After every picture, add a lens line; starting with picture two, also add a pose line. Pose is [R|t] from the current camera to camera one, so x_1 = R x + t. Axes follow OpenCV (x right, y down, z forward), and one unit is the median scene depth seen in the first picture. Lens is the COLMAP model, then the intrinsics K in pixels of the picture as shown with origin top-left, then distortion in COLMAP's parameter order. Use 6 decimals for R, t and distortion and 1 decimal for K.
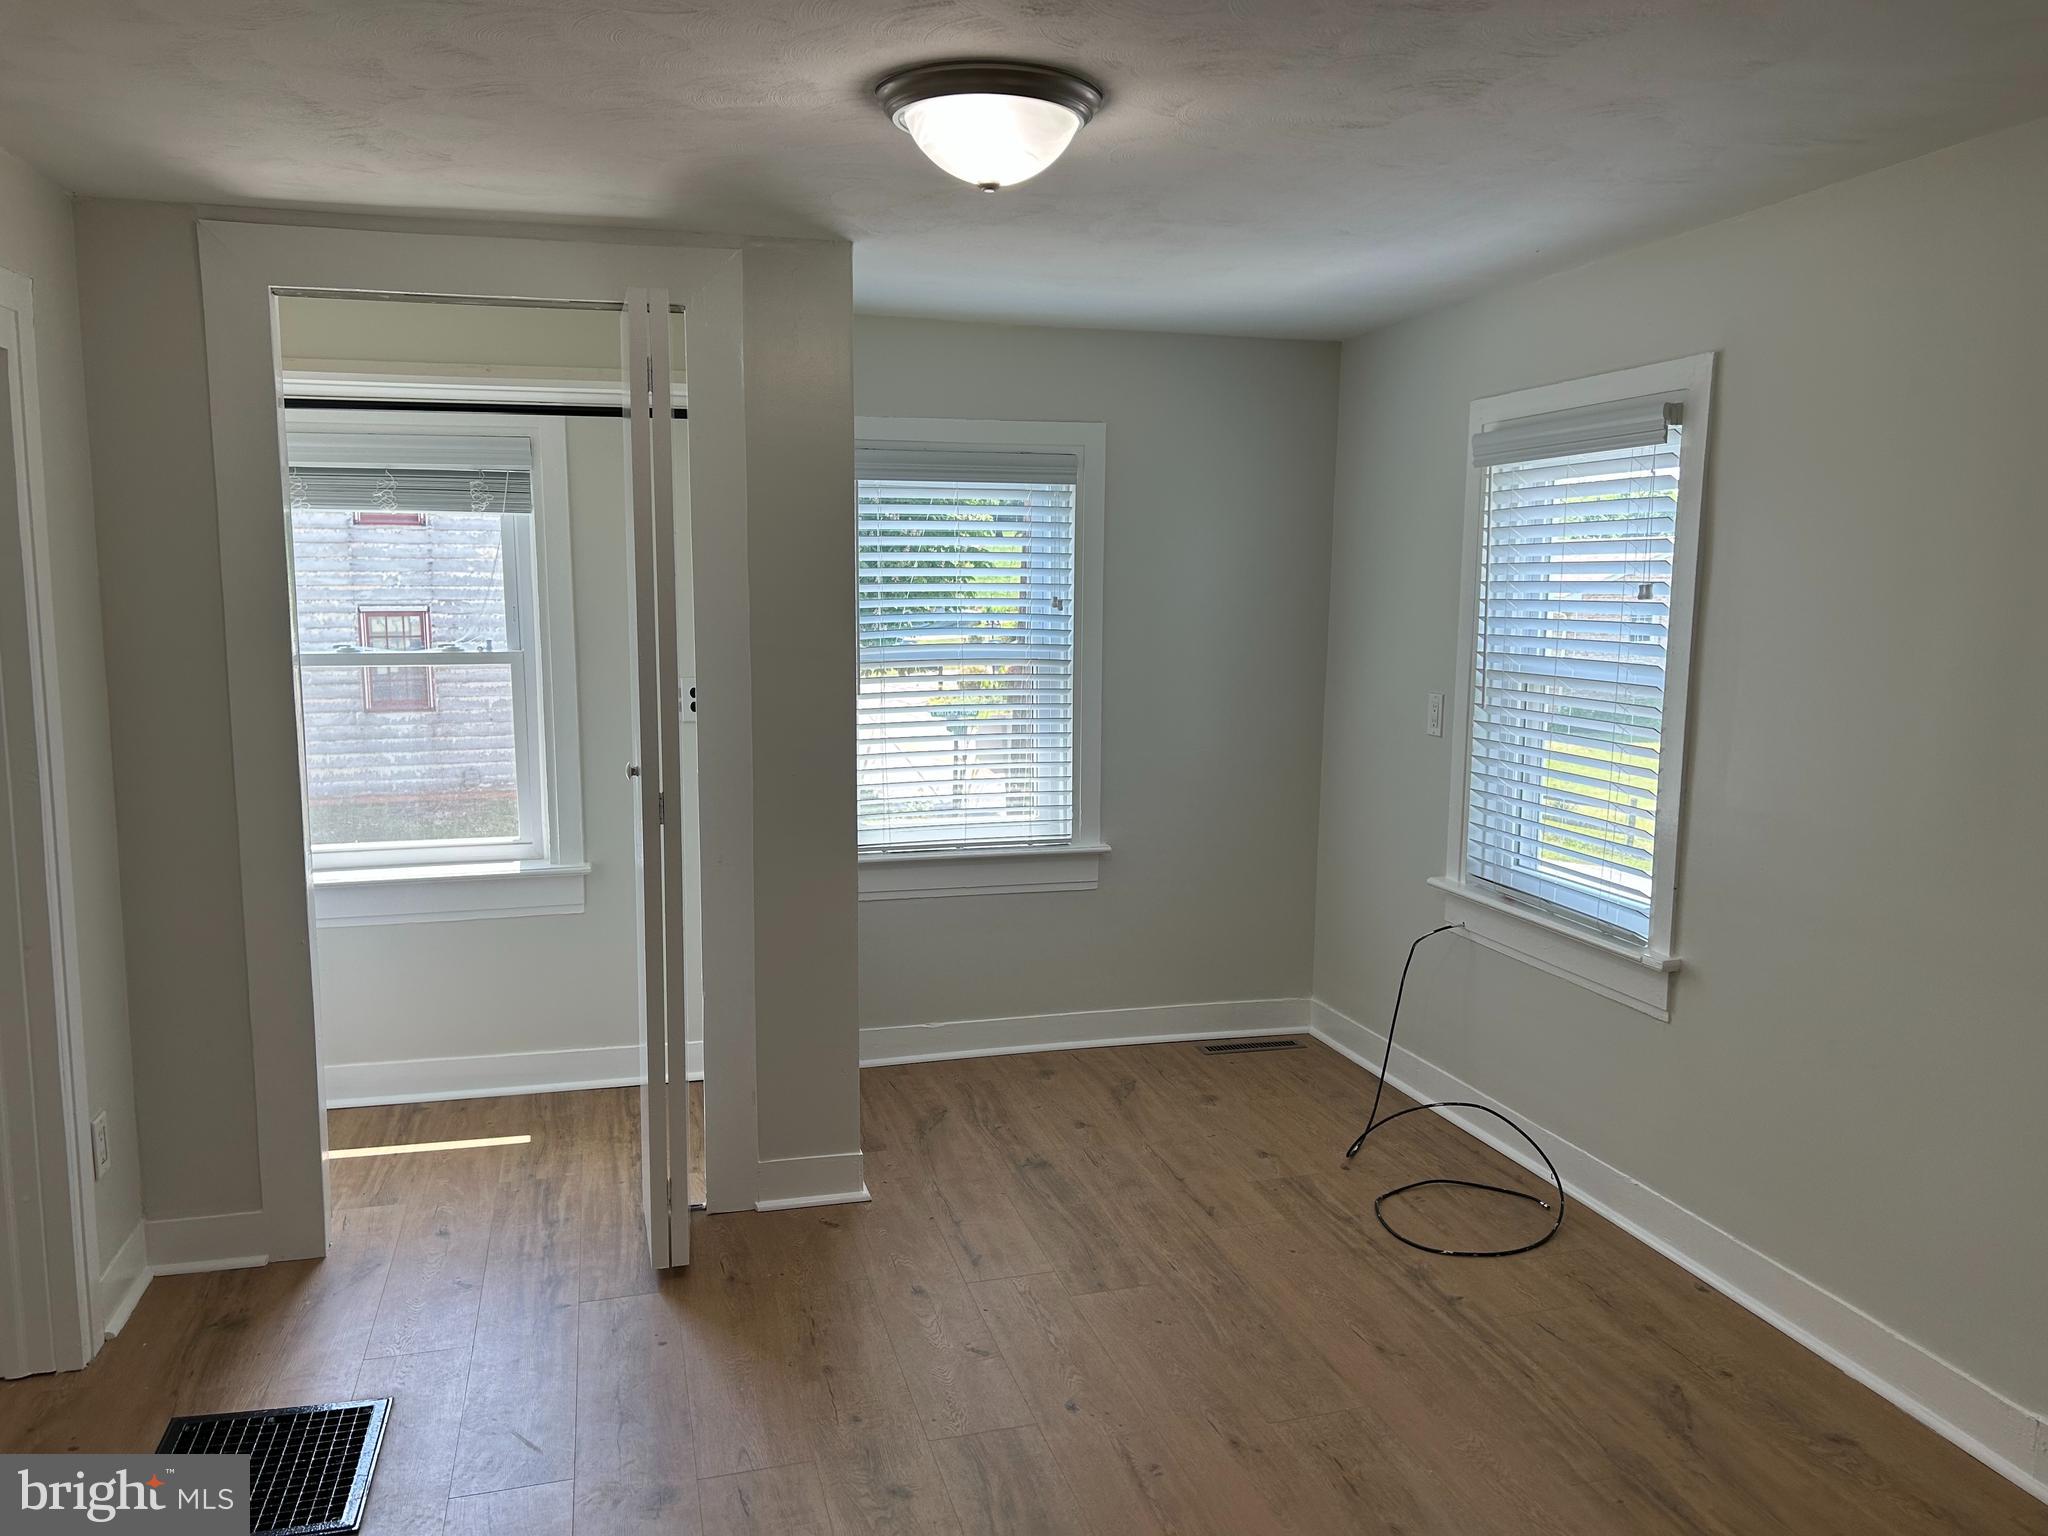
lens RADIAL K [[1538.5, 0, 1019.6], [0, 1538.5, 745.1], [0, 0, 1]] dist [0.072658, -0.083346]
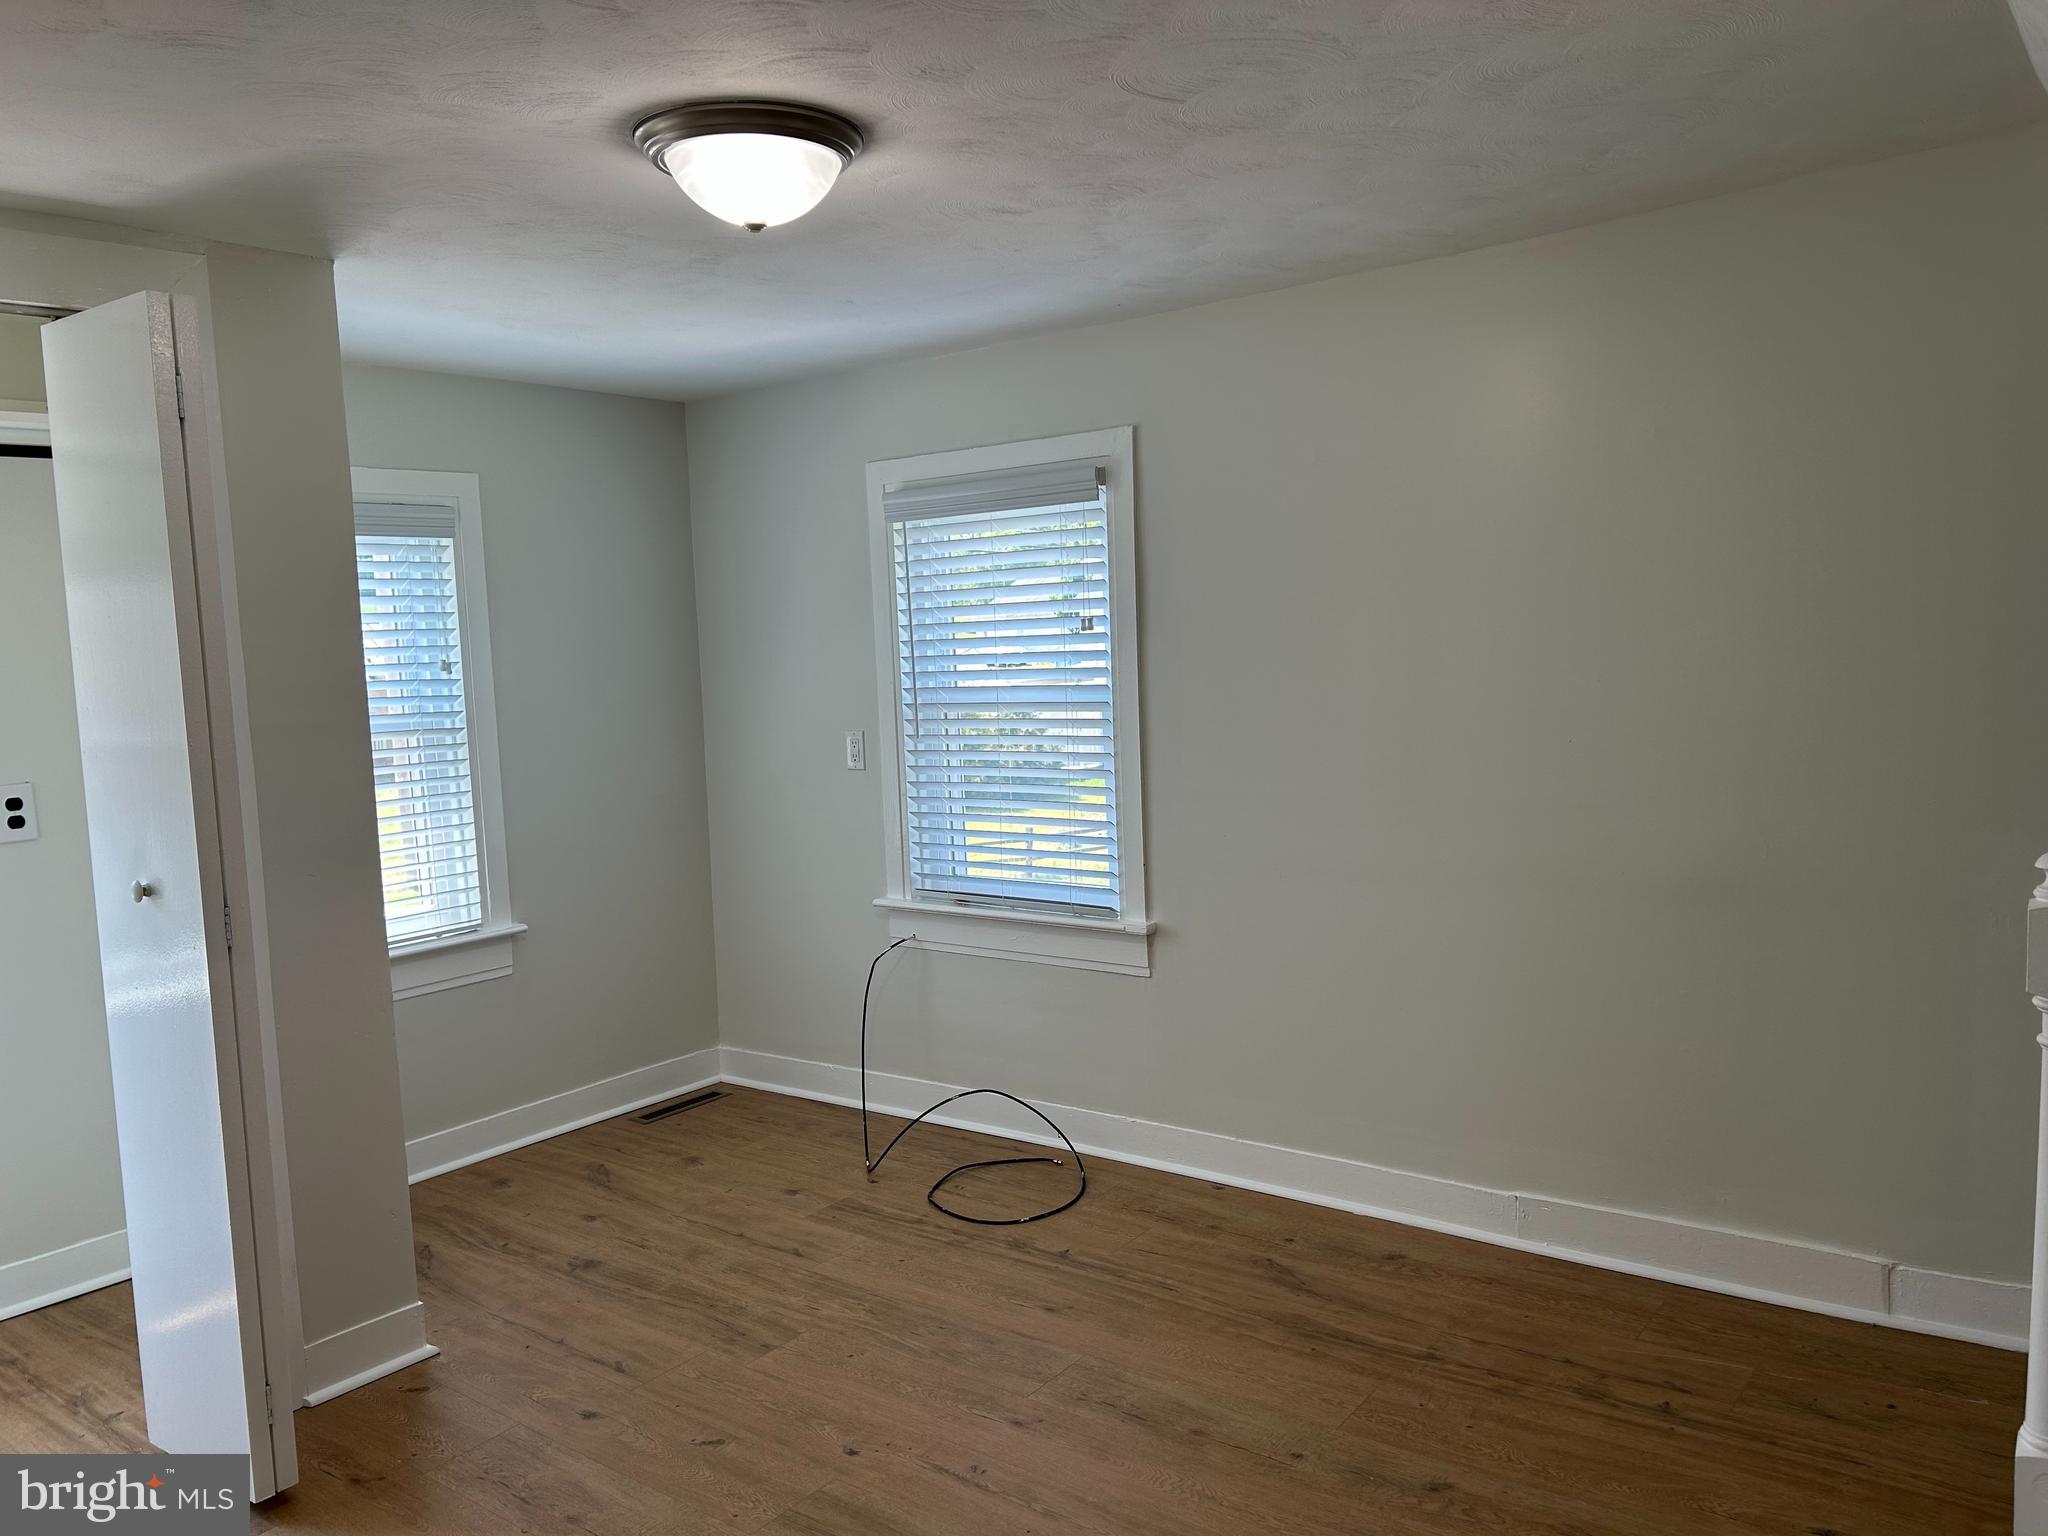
lens RADIAL K [[1538.5, 0, 1023.8], [0, 1538.5, 726.7], [0, 0, 1]] dist [0.072658, -0.083346]
pose [[0.800169, -0.074966, 0.595071, -0.320775], [0.110041, 0.993666, -0.022789, 0.002037], [-0.589594, 0.083717, 0.803350, 0.076713]]
